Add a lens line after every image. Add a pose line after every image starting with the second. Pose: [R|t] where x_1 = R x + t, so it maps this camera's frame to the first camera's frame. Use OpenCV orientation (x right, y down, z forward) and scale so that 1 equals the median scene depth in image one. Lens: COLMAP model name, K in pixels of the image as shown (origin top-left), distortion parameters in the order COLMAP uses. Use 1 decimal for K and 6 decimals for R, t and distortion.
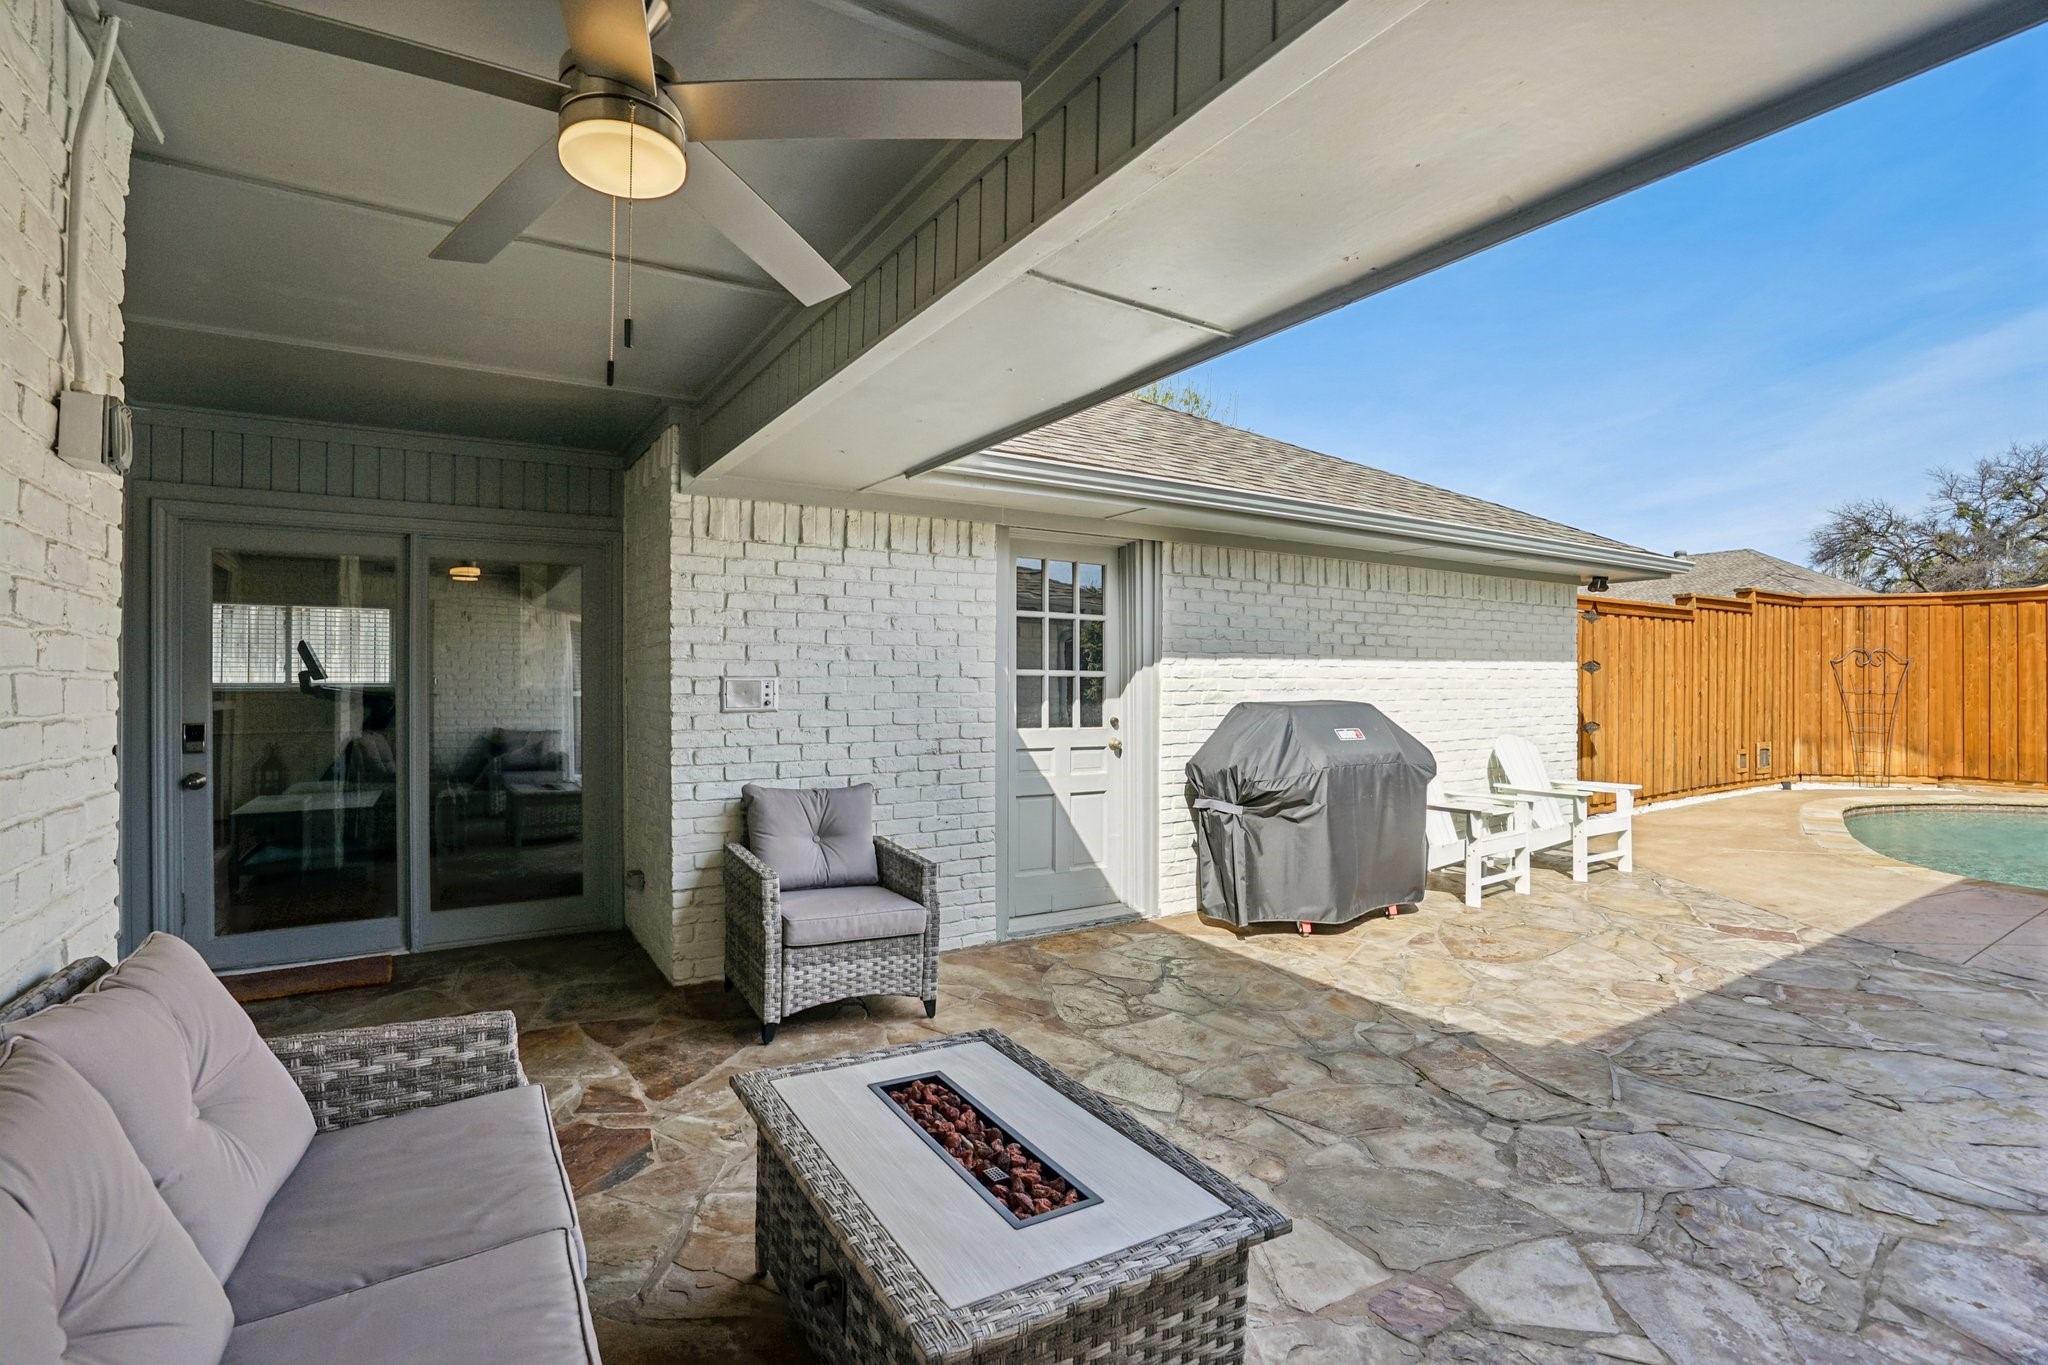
lens RADIAL K [[947.4, 0, 1020.7], [0, 947.4, 668.3], [0, 0, 1]] dist [-0.041198, 0.014173]
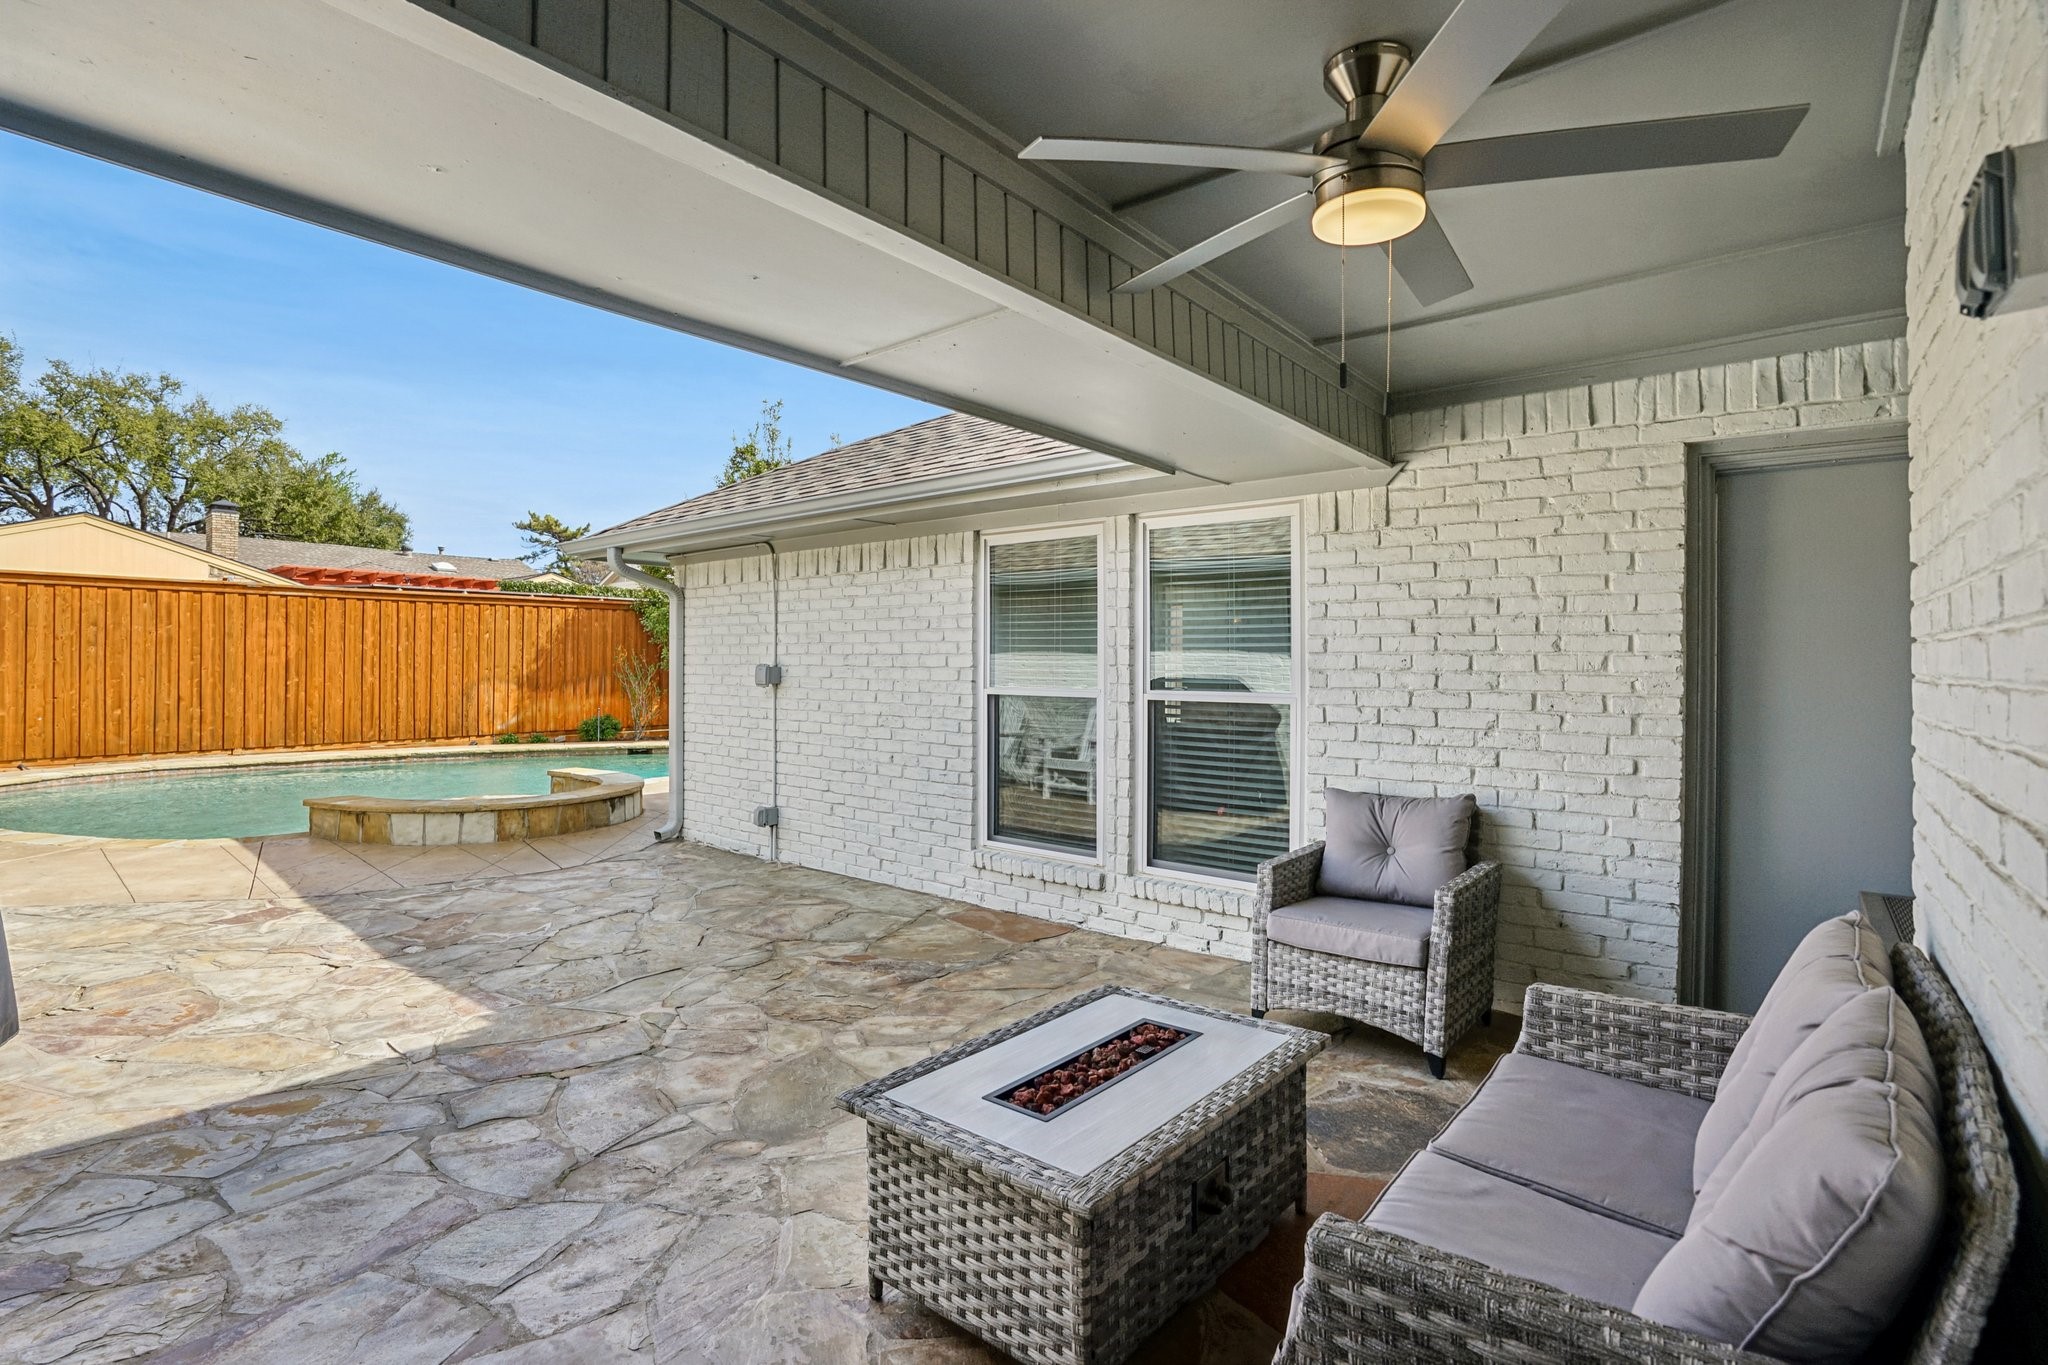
lens RADIAL K [[947.4, 0, 1020.7], [0, 947.4, 668.3], [0, 0, 1]] dist [-0.041198, 0.014173]
pose [[-0.306916, -0.005388, 0.951721, -0.562881], [-0.017223, 0.999852, 0.000106, 0.005533], [-0.951581, -0.016359, -0.306963, 0.728863]]
